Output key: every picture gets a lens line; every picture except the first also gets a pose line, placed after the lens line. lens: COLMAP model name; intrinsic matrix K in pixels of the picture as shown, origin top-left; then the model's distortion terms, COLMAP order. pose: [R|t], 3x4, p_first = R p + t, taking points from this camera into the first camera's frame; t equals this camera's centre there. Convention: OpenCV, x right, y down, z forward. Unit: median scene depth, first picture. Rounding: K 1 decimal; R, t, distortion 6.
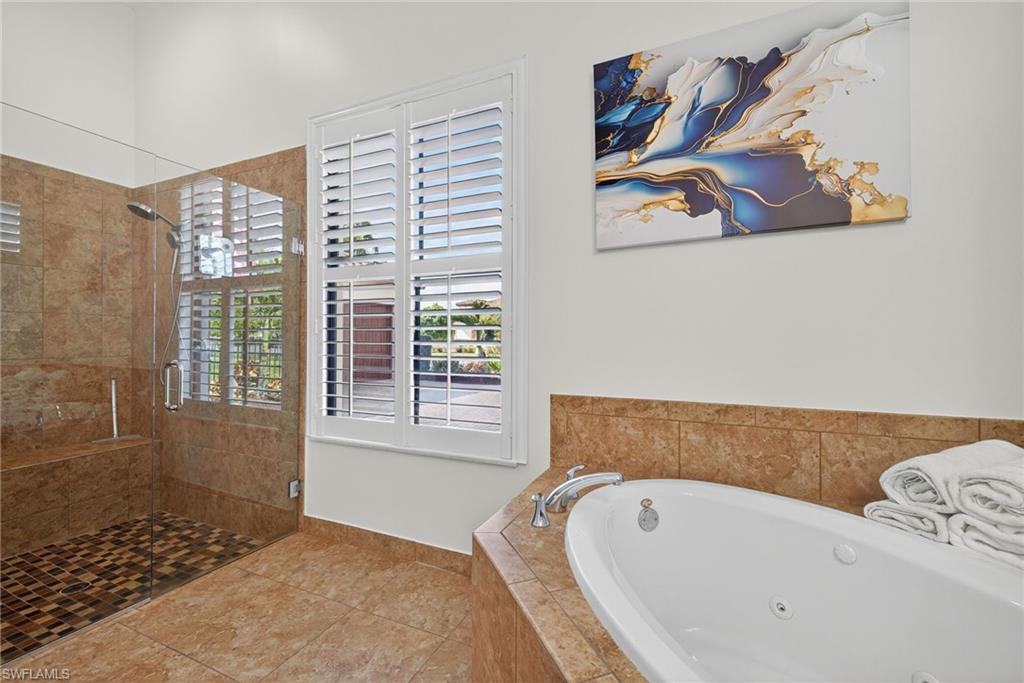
lens RADIAL K [[433.1, 0, 509.7], [0, 433.1, 336.2], [0, 0, 1]] dist [0.008158, -0.000608]
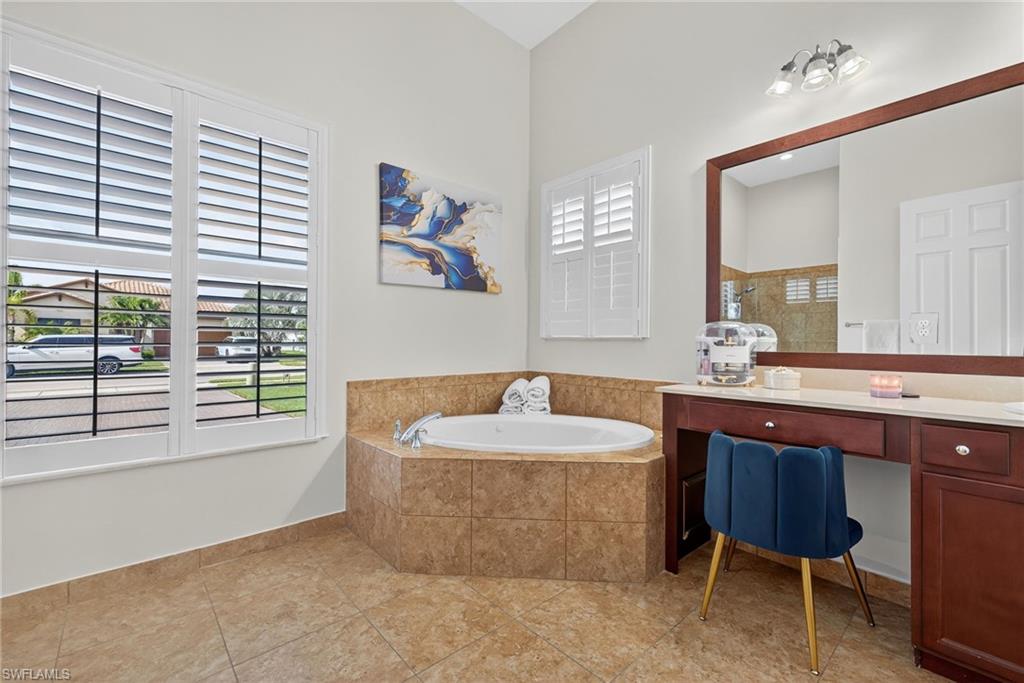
lens RADIAL K [[433.1, 0, 510.6], [0, 433.1, 342.1], [0, 0, 1]] dist [0.008158, -0.000608]
pose [[0.402980, 0.003931, 0.915200, -1.120512], [-0.007712, 0.999970, -0.000899, 0.007786], [-0.915176, -0.006696, 0.402998, -0.039440]]
